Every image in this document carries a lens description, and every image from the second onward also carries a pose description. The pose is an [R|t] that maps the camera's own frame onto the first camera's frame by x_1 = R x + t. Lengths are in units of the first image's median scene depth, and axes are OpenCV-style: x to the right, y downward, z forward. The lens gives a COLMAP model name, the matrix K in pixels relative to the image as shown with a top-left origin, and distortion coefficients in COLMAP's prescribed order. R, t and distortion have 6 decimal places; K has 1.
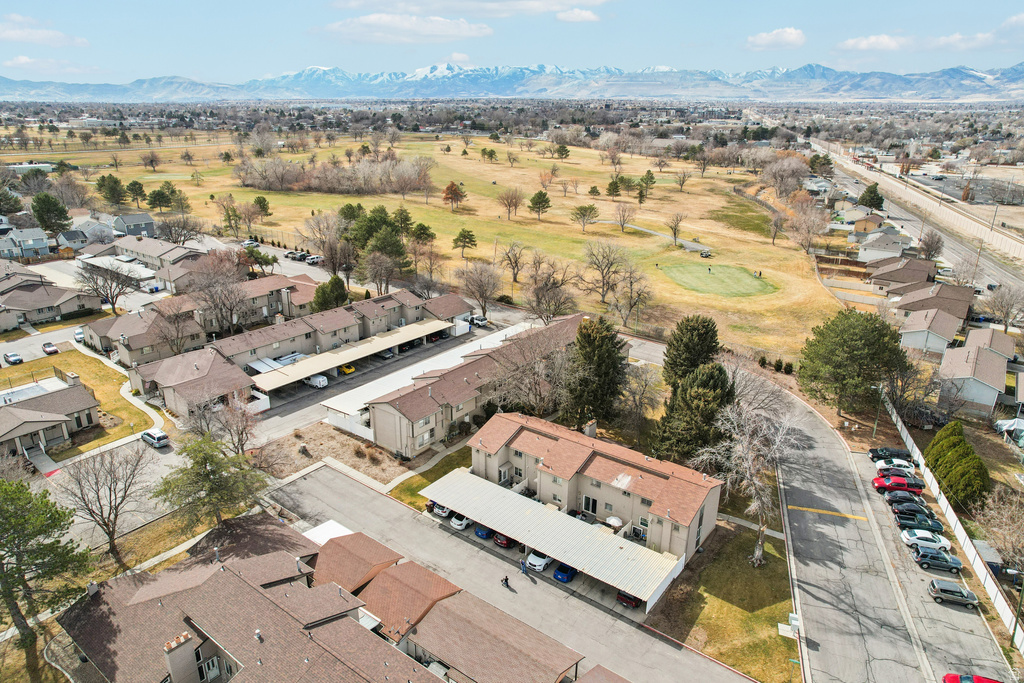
lens RADIAL K [[665.8, 0, 512.0], [0, 665.8, 341.5], [0, 0, 1]] dist [-0.091525, 0.085670]
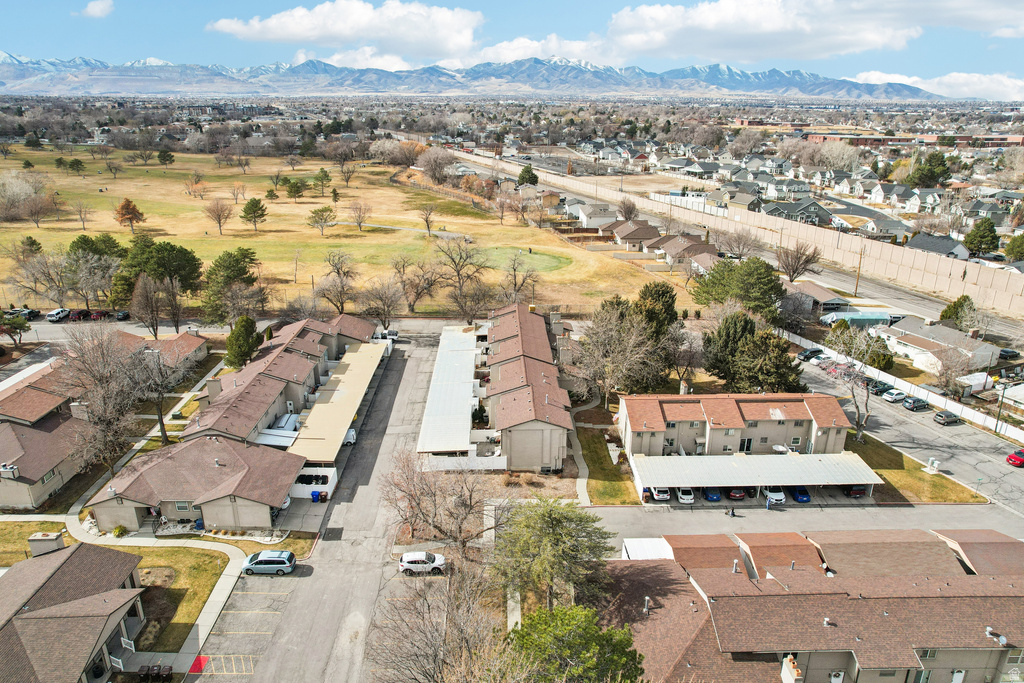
lens RADIAL K [[665.8, 0, 512.0], [0, 665.8, 341.5], [0, 0, 1]] dist [-0.091525, 0.085670]
pose [[0.779676, -0.214886, 0.588157, -0.611478], [0.211101, 0.974490, 0.076194, -0.076868], [-0.589526, 0.064754, 0.805149, 0.212889]]
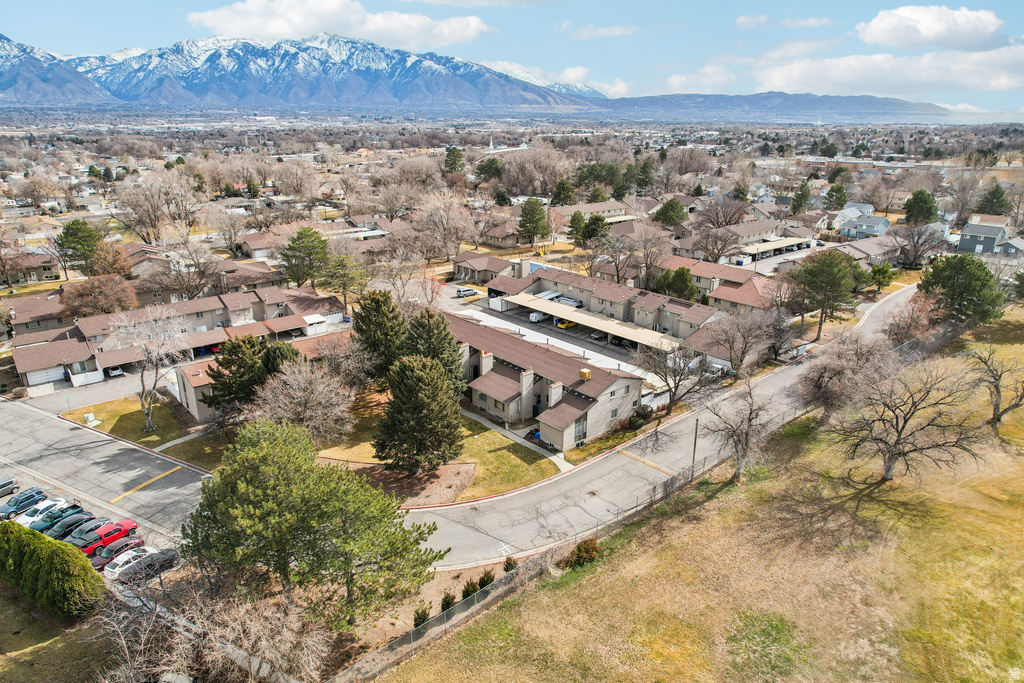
lens RADIAL K [[665.8, 0, 512.0], [0, 665.8, 341.5], [0, 0, 1]] dist [-0.091525, 0.085670]
pose [[-0.204834, 0.307965, -0.929086, 0.897637], [-0.334832, 0.869899, 0.362165, -0.340149], [0.919745, 0.385272, -0.075068, 1.106354]]
